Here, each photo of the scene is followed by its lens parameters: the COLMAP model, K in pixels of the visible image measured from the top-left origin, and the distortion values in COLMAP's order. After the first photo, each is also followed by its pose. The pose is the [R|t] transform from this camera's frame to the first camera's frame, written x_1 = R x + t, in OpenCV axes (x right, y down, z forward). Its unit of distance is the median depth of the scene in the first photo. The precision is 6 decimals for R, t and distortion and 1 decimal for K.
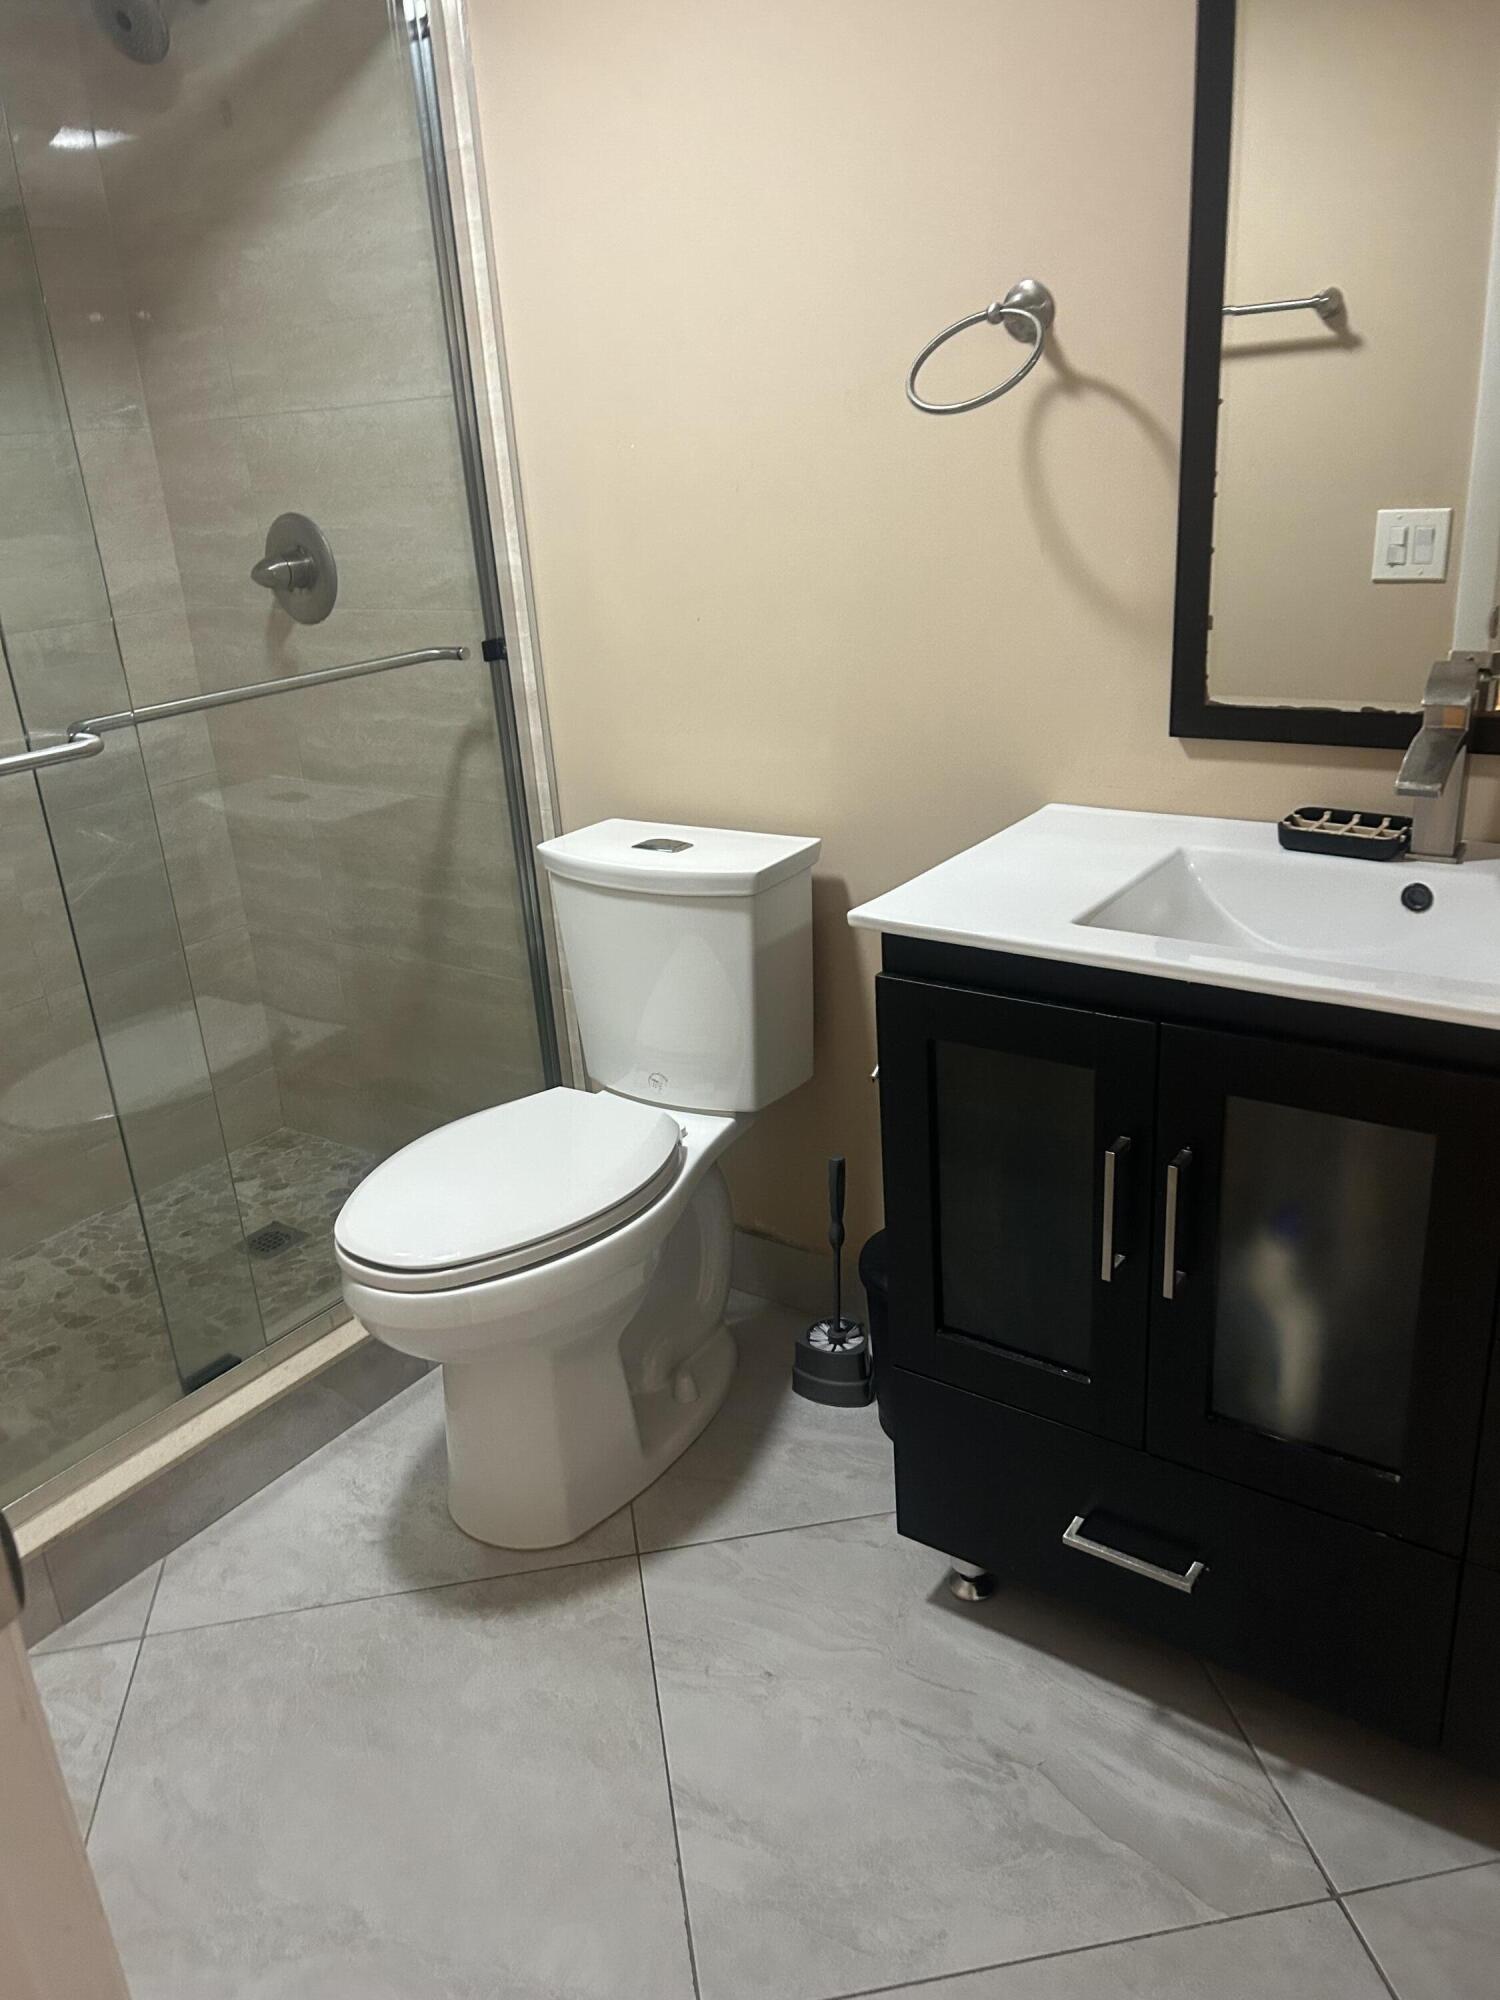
lens RADIAL K [[1505.7, 0, 752.8], [0, 1505.7, 1001.3], [0, 0, 1]] dist [0.040776, -0.045590]
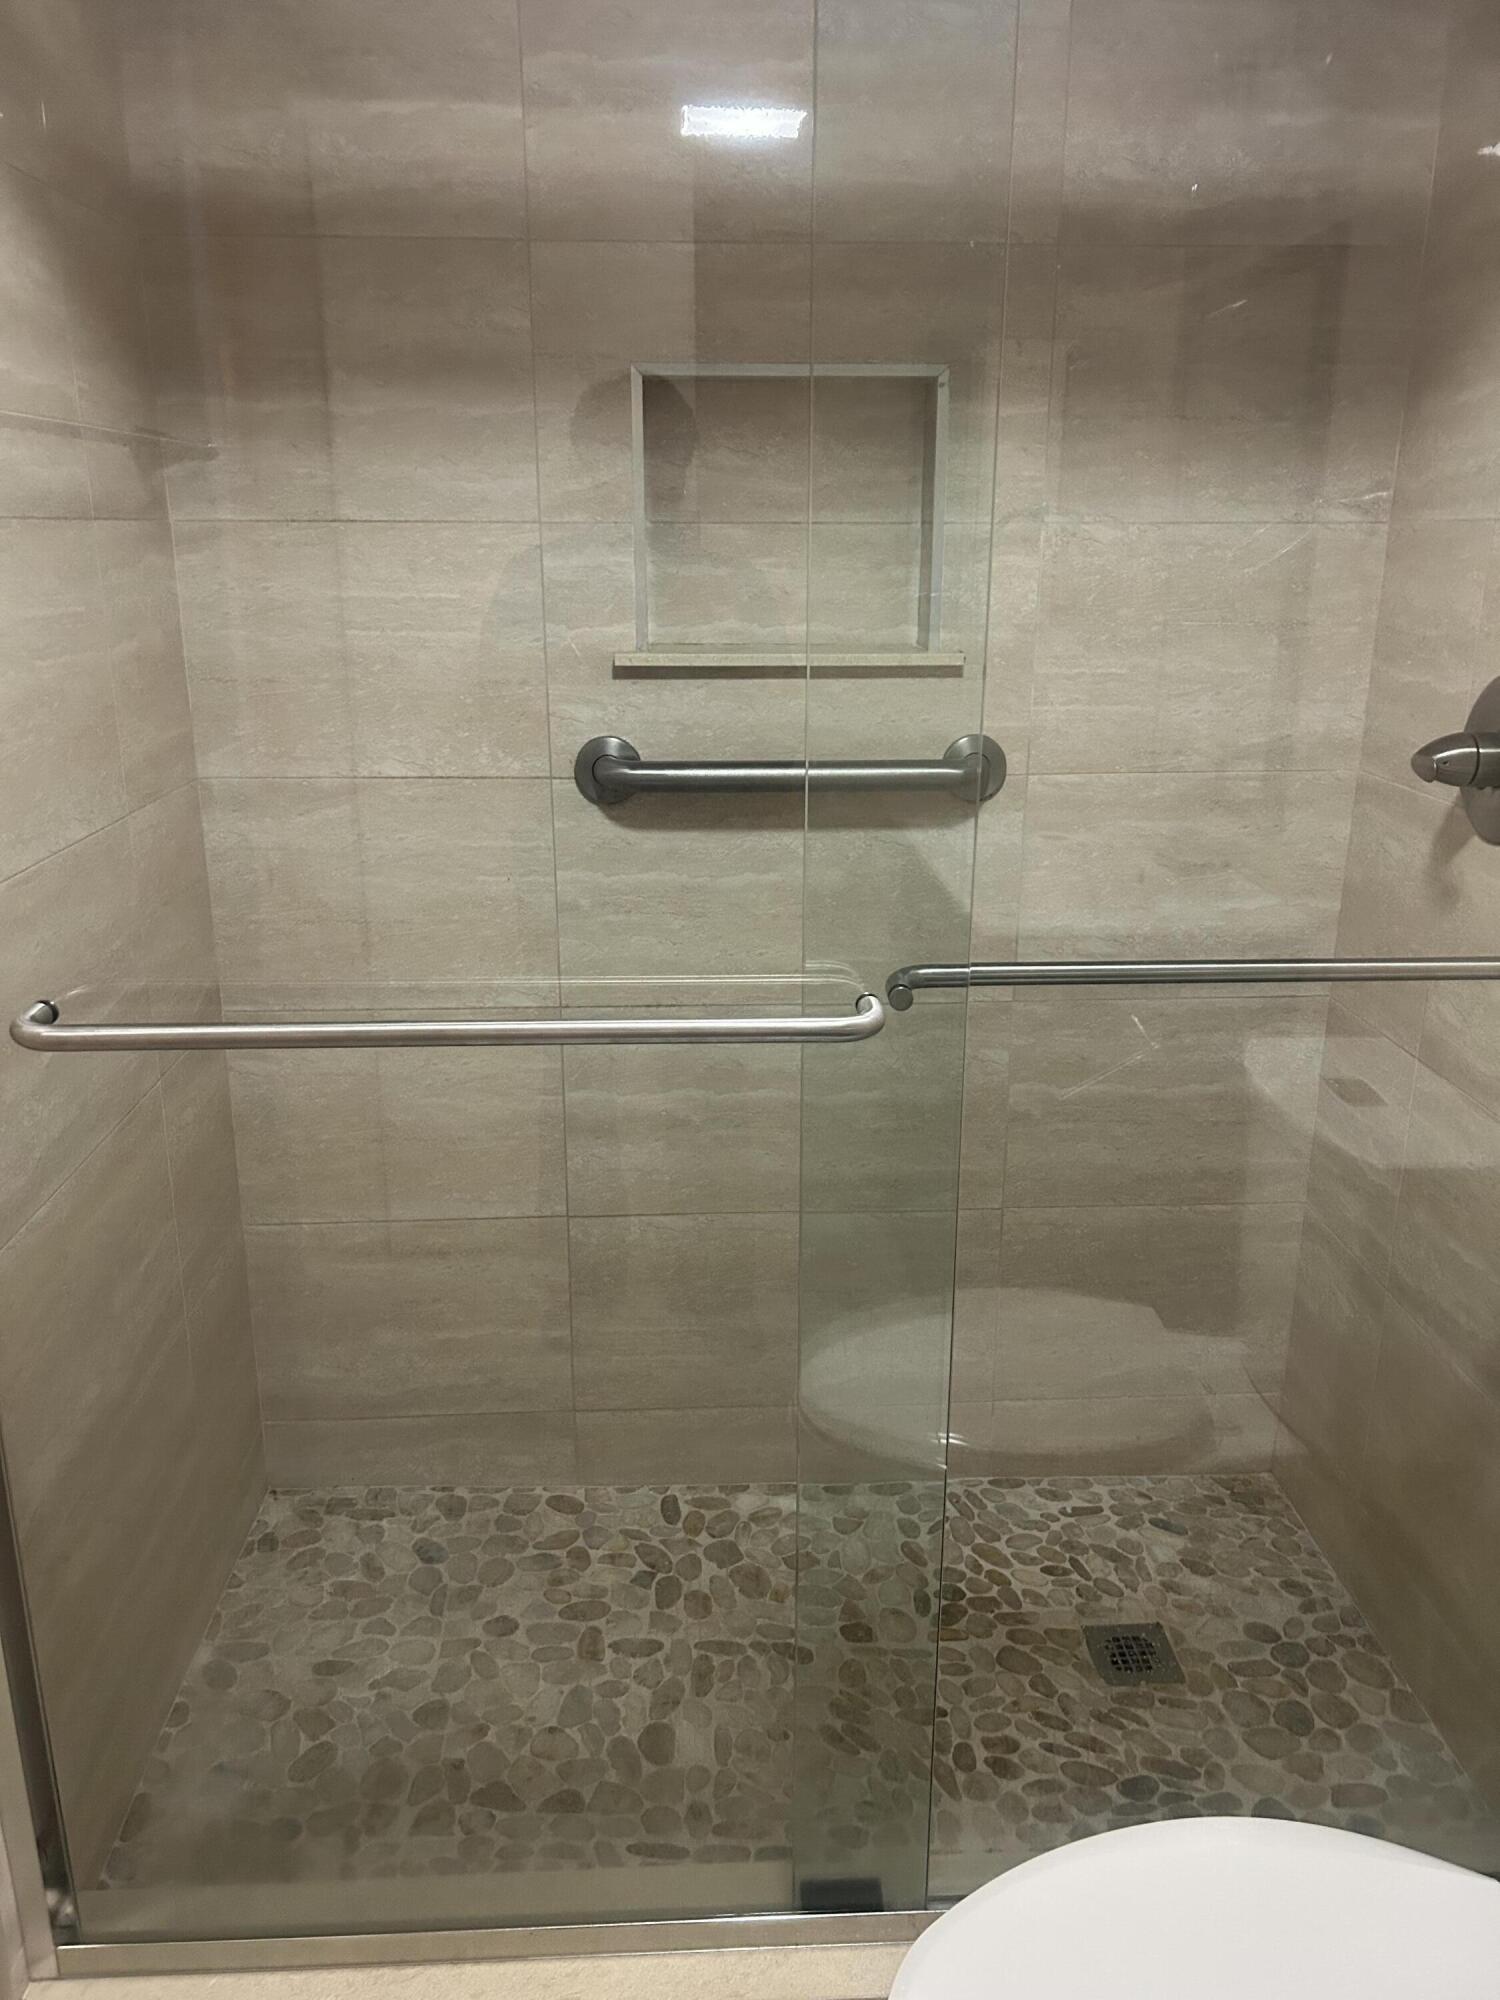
lens RADIAL K [[1505.7, 0, 752.8], [0, 1505.7, 1001.3], [0, 0, 1]] dist [0.040776, -0.045590]
pose [[0.622117, 0.295029, -0.725210, -0.005502], [-0.319140, 0.941395, 0.109204, -0.153840], [0.714927, 0.163505, 0.679813, 0.350252]]
